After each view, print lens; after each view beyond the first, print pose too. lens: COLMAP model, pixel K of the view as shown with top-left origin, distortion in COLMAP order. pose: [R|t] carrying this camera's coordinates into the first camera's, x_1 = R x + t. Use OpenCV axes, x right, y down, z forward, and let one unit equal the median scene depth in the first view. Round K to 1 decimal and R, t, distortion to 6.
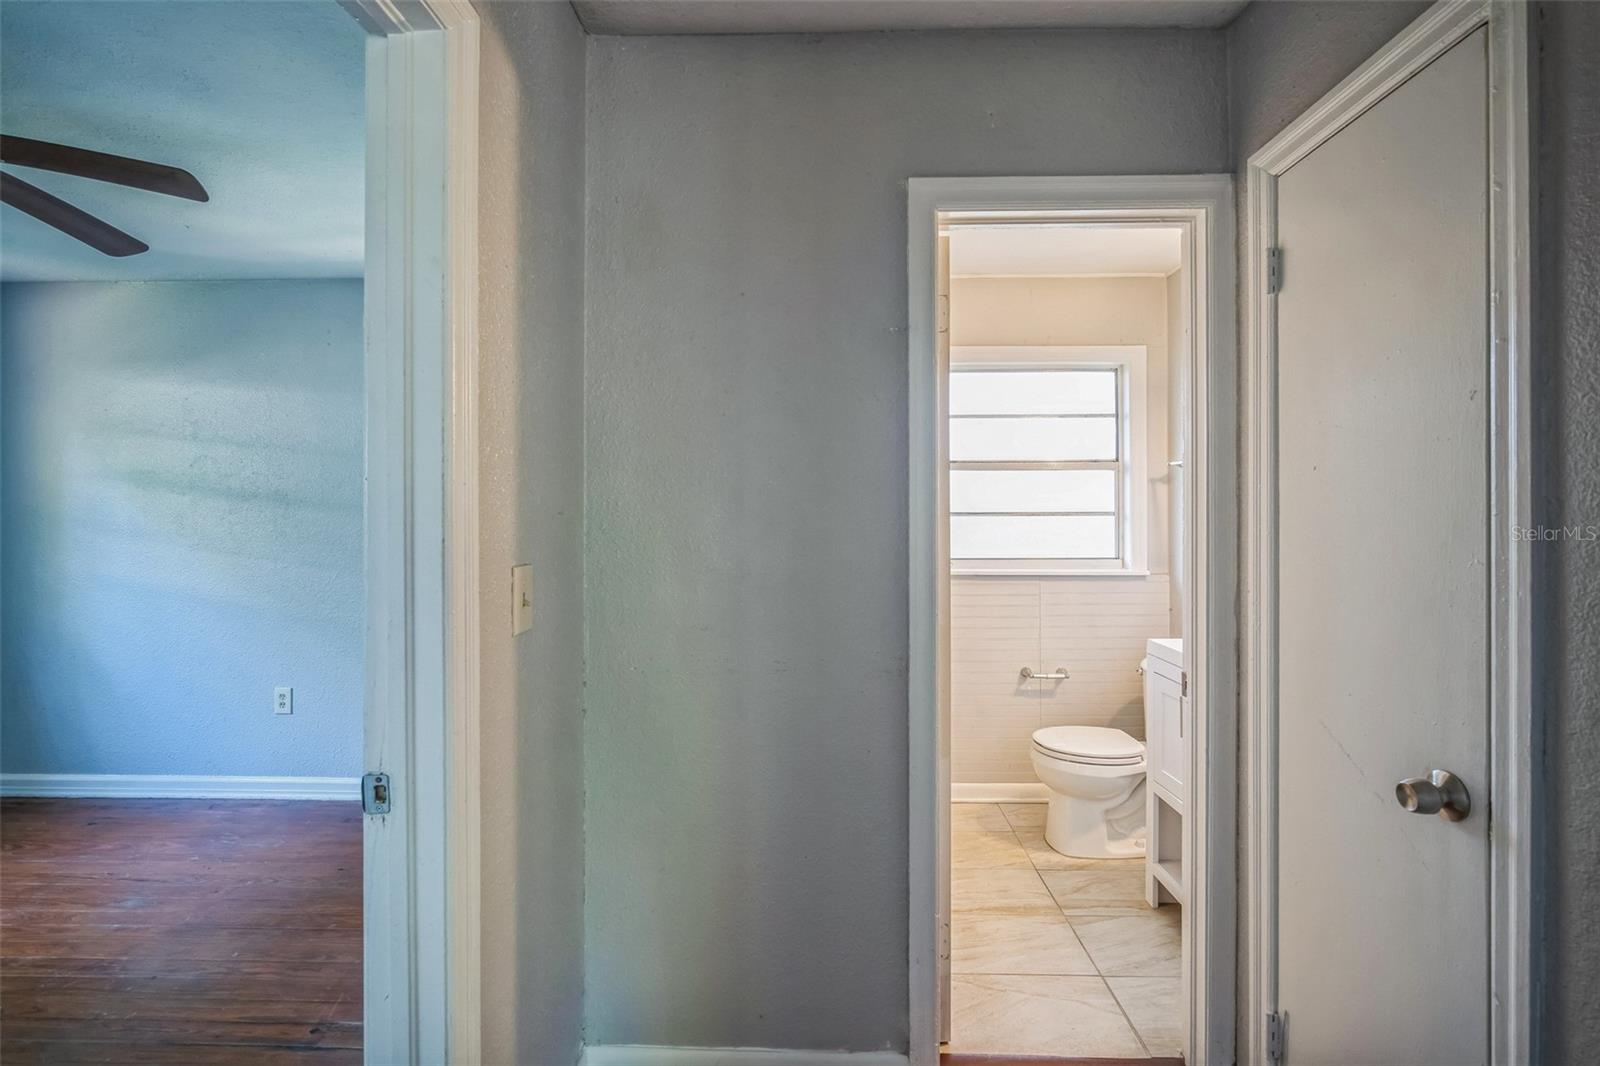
lens RADIAL K [[708.1, 0, 799.4], [0, 708.1, 518.2], [0, 0, 1]] dist [-0.012829, 0.004353]
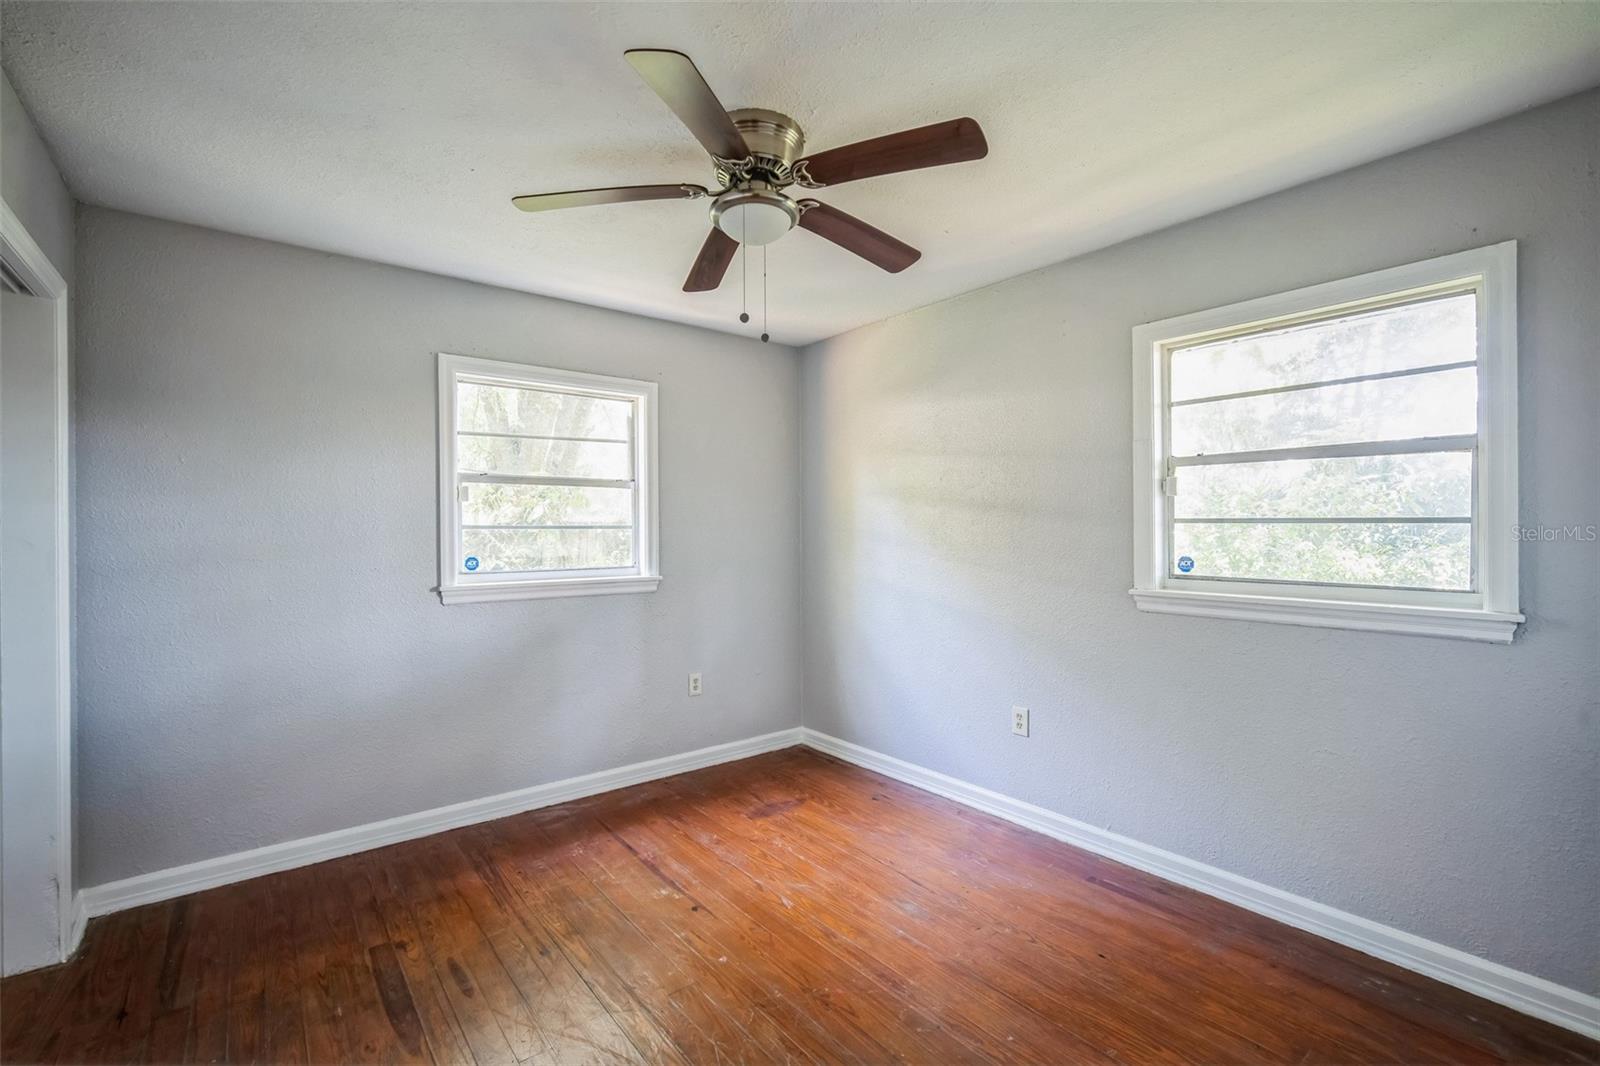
lens RADIAL K [[697.1, 0, 800.0], [0, 697.1, 533.0], [0, 0, 1]] dist [-0.010794, 0.000558]
pose [[0.645338, -0.000985, -0.763897, -0.243016], [0.006073, 0.999974, 0.003841, 0.000150], [0.763873, -0.007118, 0.645327, 0.197801]]
